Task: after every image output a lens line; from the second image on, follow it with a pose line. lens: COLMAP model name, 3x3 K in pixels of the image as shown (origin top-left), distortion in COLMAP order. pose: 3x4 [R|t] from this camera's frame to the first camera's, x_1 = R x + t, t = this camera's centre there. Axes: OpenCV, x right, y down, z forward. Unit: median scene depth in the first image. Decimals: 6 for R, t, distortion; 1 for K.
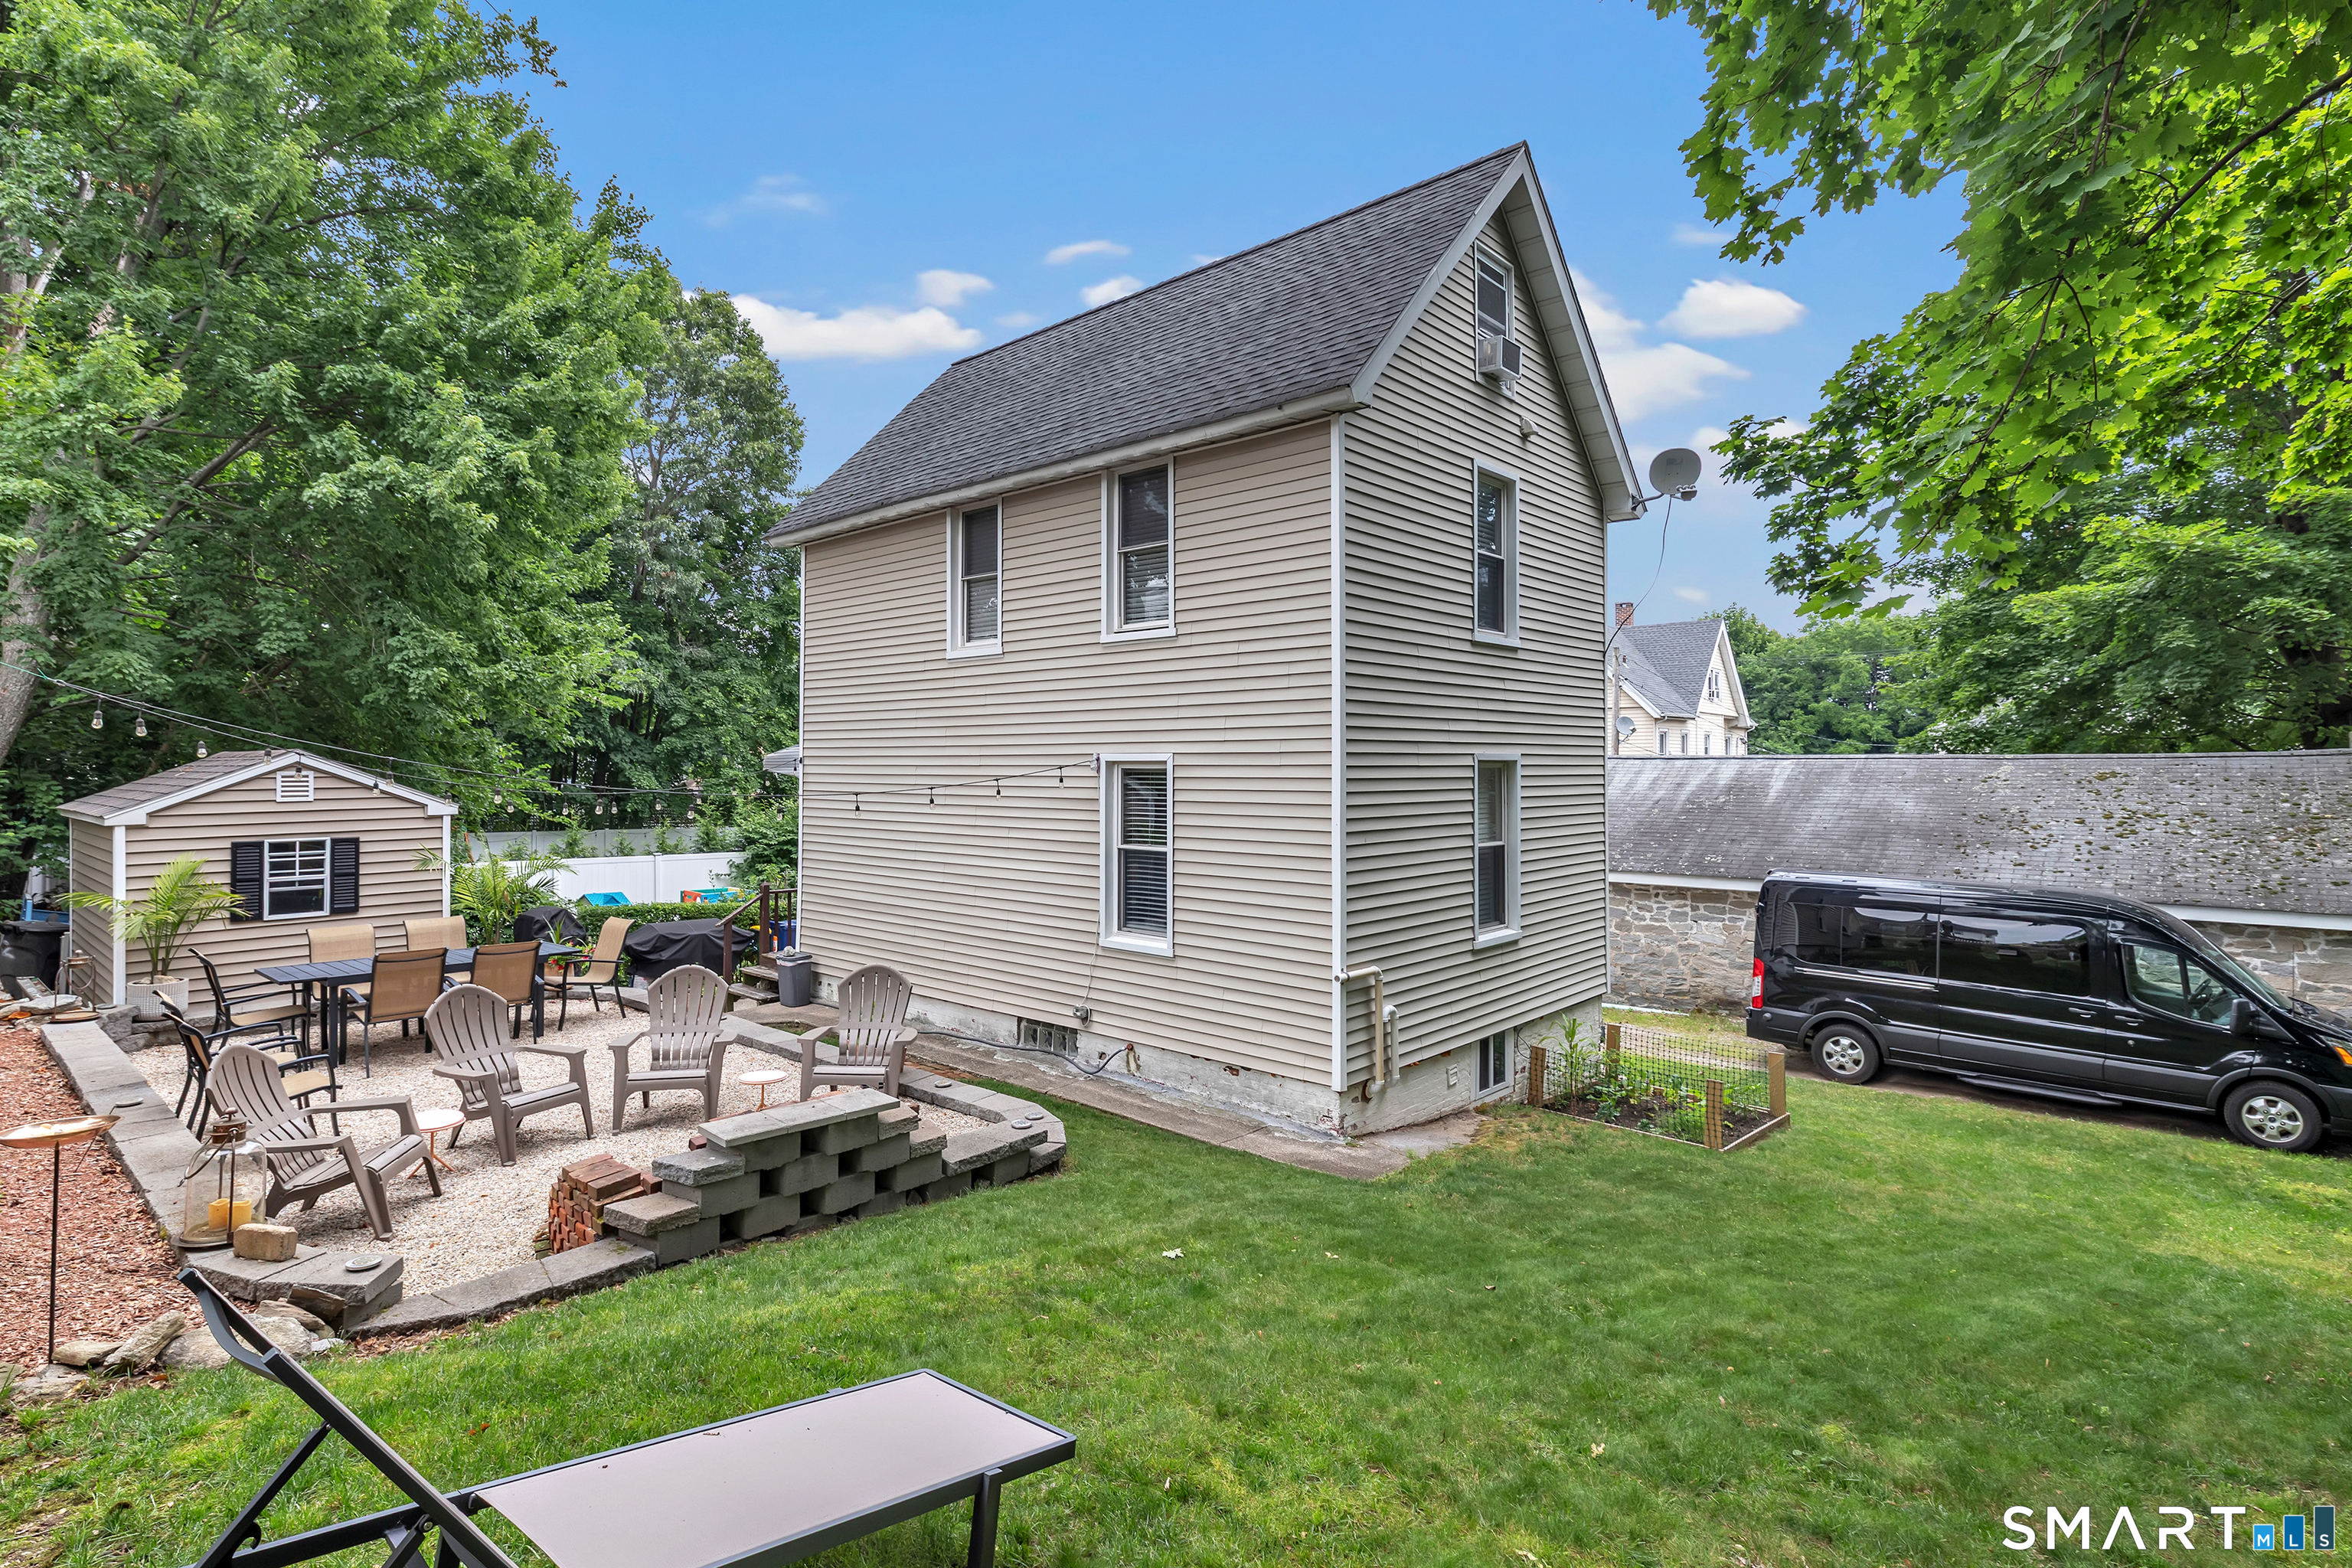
lens RADIAL K [[1176.6, 0, 1169.9], [0, 1176.6, 770.3], [0, 0, 1]] dist [0.006420, 0.003322]
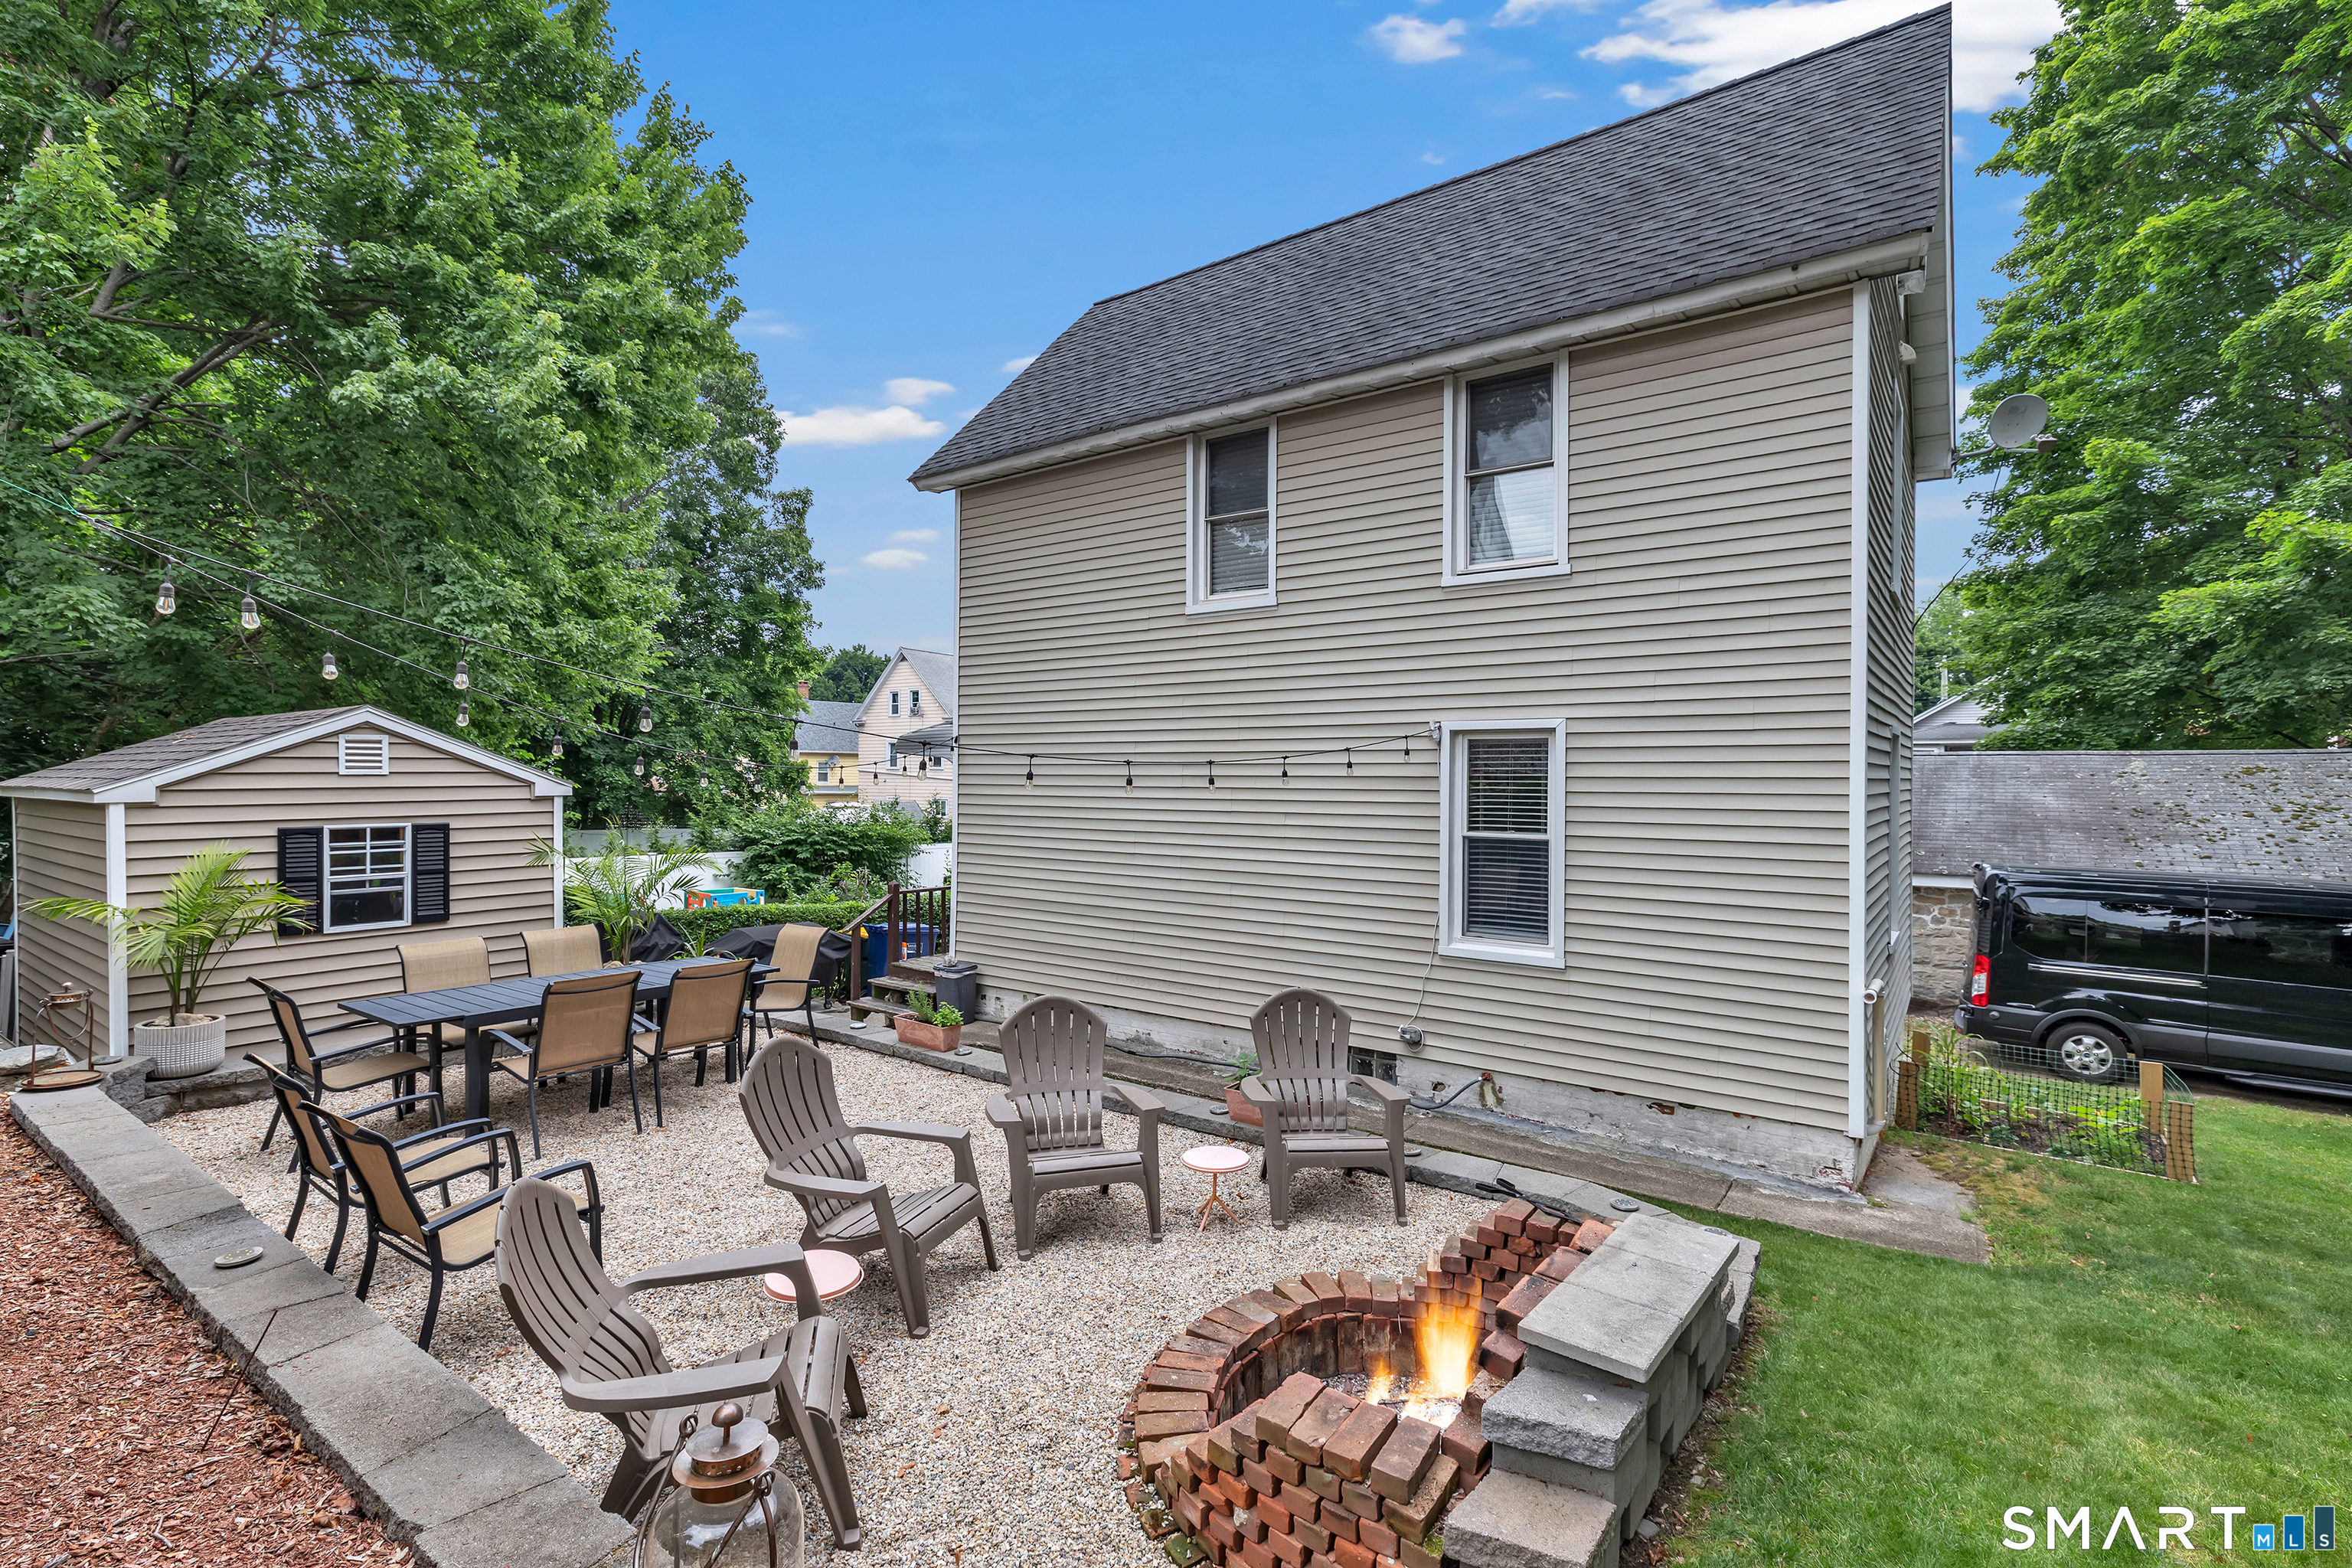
lens RADIAL K [[1047.8, 0, 1187.9], [0, 1047.8, 805.4], [0, 0, 1]] dist [0.007165, 0.001043]
pose [[0.992687, 0.004169, 0.120648, -0.287643], [-0.006834, 0.999742, 0.021679, 0.026433], [-0.120526, -0.022345, 0.992459, 0.260675]]
